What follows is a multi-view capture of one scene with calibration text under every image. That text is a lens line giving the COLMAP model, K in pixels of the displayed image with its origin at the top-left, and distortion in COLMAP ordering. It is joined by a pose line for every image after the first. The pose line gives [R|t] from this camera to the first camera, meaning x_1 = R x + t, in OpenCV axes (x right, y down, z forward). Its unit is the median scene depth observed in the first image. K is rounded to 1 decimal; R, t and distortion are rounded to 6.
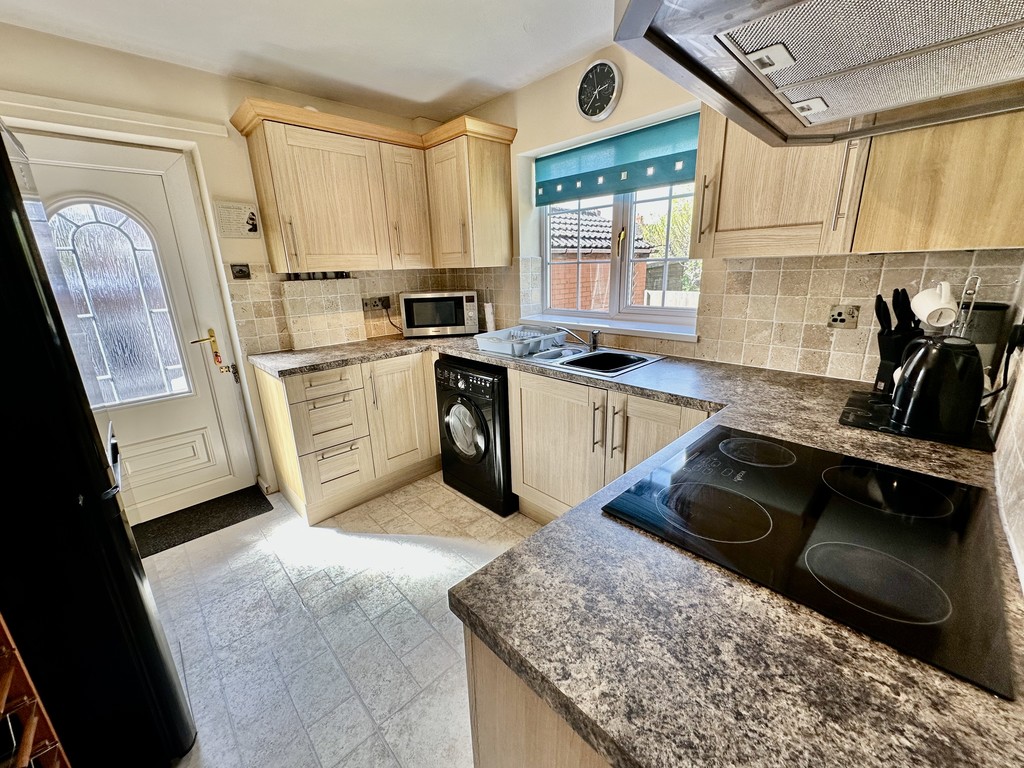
lens RADIAL K [[409.0, 0, 510.2], [0, 409.0, 382.0], [0, 0, 1]] dist [-0.001583, 0.000173]
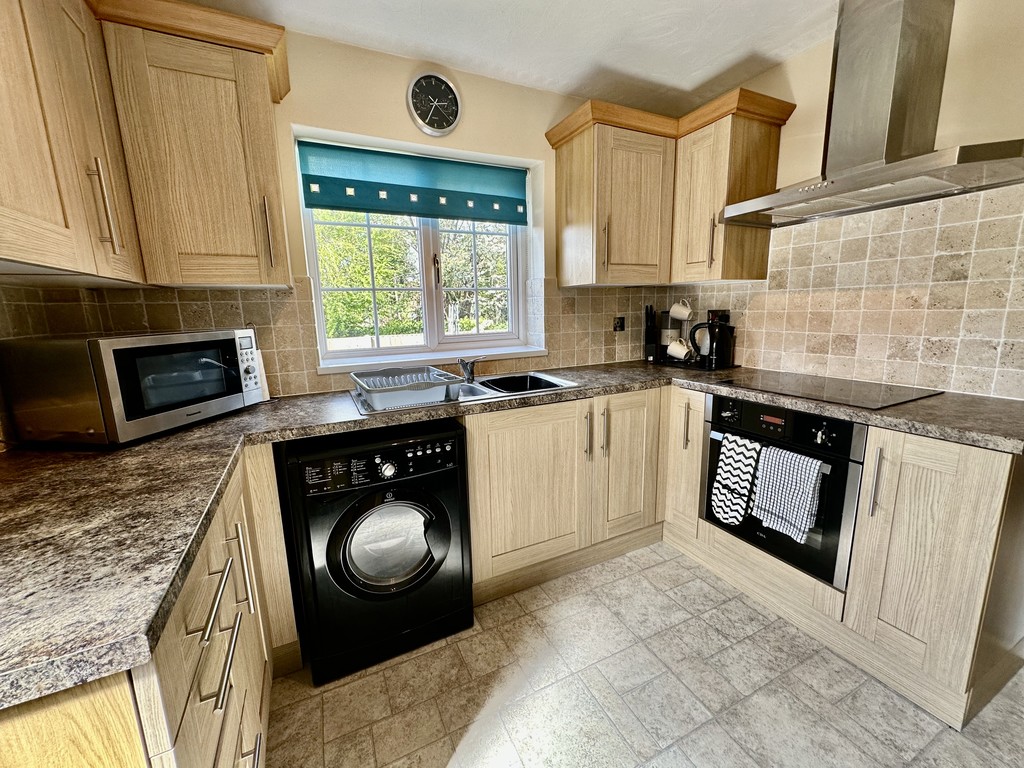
lens RADIAL K [[409.0, 0, 510.2], [0, 409.0, 382.0], [0, 0, 1]] dist [-0.001583, 0.000173]
pose [[0.303623, -0.147374, 0.941326, -0.610968], [0.275046, 0.959462, 0.061498, -0.105406], [-0.912230, 0.240236, 0.331849, 0.605404]]
